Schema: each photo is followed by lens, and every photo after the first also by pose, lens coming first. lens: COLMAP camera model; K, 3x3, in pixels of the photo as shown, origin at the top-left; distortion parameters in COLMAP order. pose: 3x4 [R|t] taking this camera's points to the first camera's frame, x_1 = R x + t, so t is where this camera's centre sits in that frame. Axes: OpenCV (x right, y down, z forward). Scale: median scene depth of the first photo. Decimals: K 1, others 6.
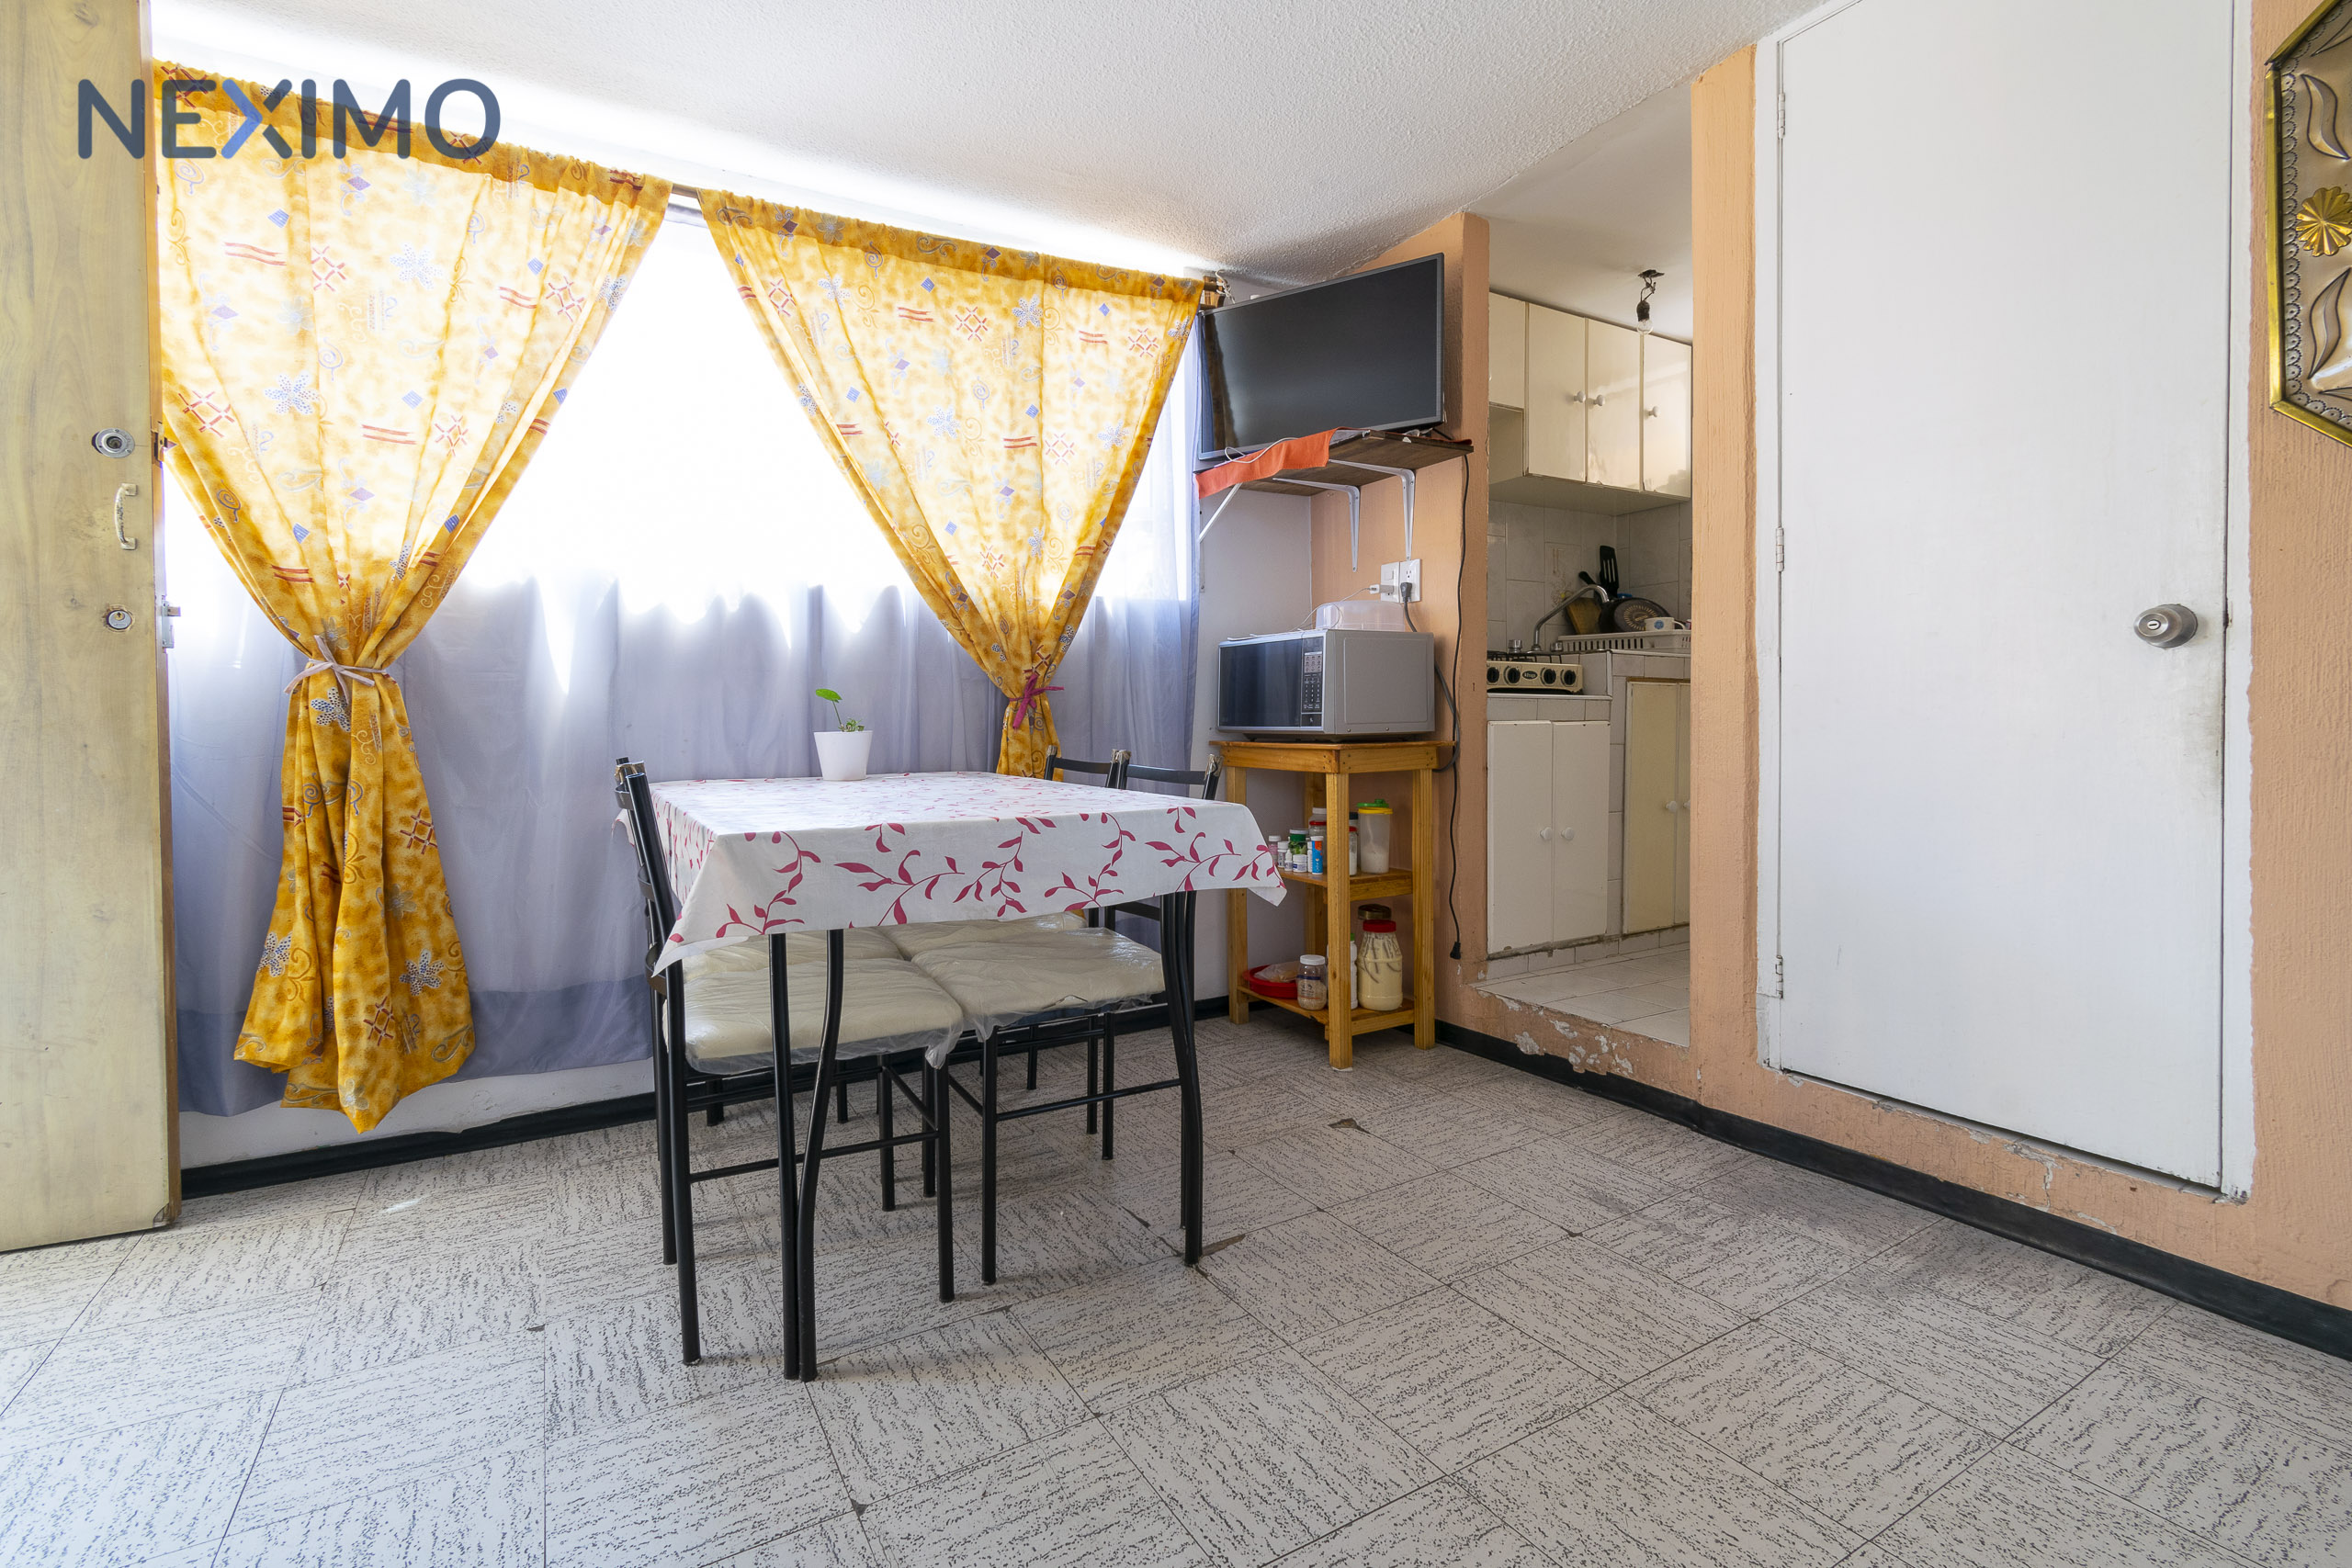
lens RADIAL K [[1059.7, 0, 1167.6], [0, 1059.7, 732.4], [0, 0, 1]] dist [-0.000243, -0.000052]
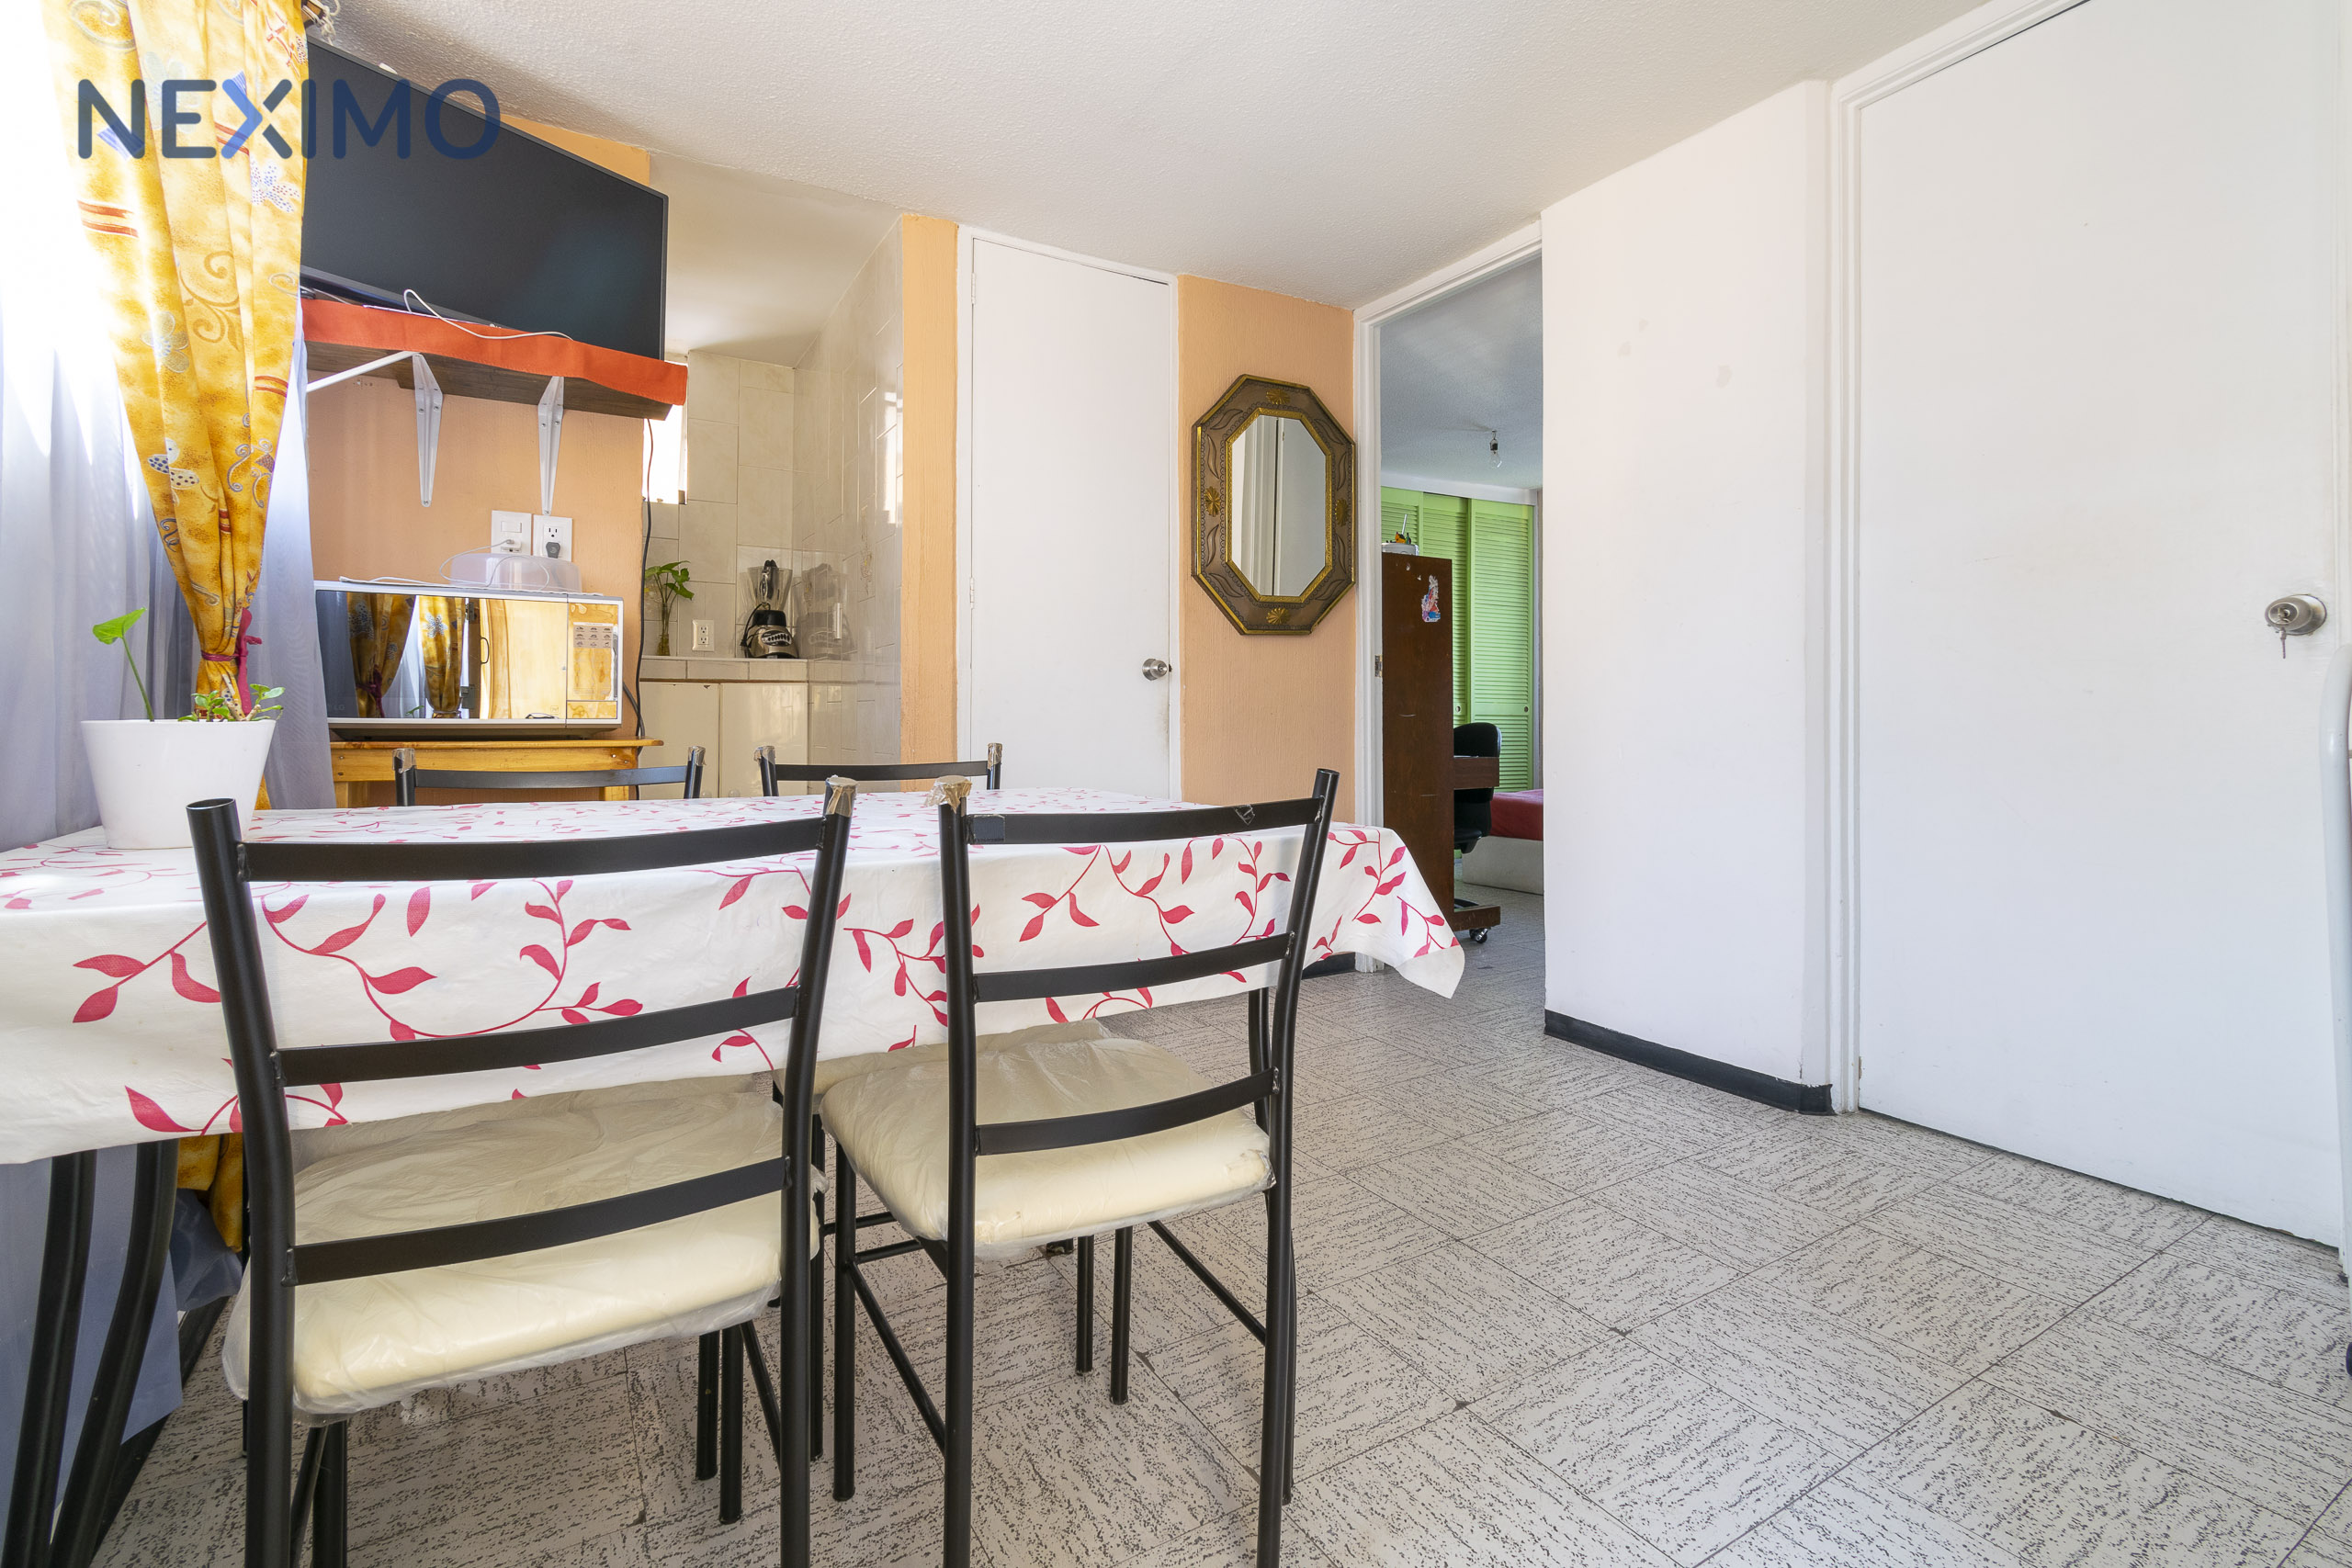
lens RADIAL K [[1040.5, 0, 1168.1], [0, 1040.5, 712.6], [0, 0, 1]] dist [-0.001490, -0.000133]
pose [[0.016305, 0.010606, 0.999811, -0.775352], [0.013086, 0.999856, -0.010820, 0.002817], [-0.999781, 0.013260, 0.016163, 0.703521]]
